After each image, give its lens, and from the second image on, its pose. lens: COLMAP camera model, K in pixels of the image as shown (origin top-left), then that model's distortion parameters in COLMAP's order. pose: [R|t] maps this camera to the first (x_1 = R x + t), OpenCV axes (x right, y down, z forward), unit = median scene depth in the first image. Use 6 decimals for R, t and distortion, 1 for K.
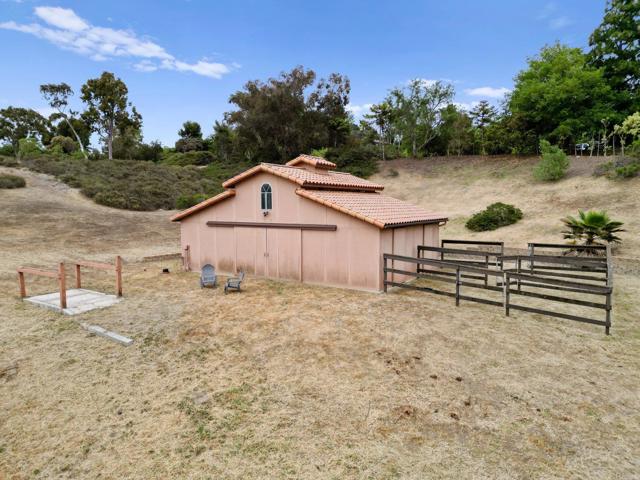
lens RADIAL K [[447.7, 0, 320.0], [0, 447.7, 240.0], [0, 0, 1]] dist [0.084866, -0.077603]
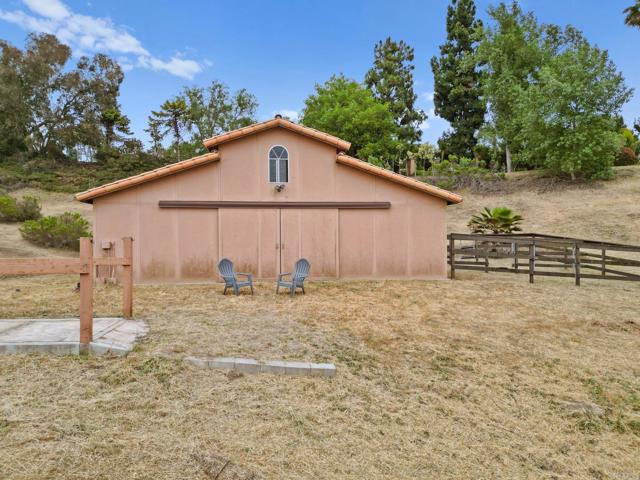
lens RADIAL K [[464.5, 0, 308.0], [0, 464.5, 257.3], [0, 0, 1]] dist [0.088845, -0.085572]
pose [[0.783328, -0.026984, 0.621022, -0.544048], [0.057870, 0.997884, -0.029637, 0.074586], [-0.618909, 0.059154, 0.783232, 0.399475]]
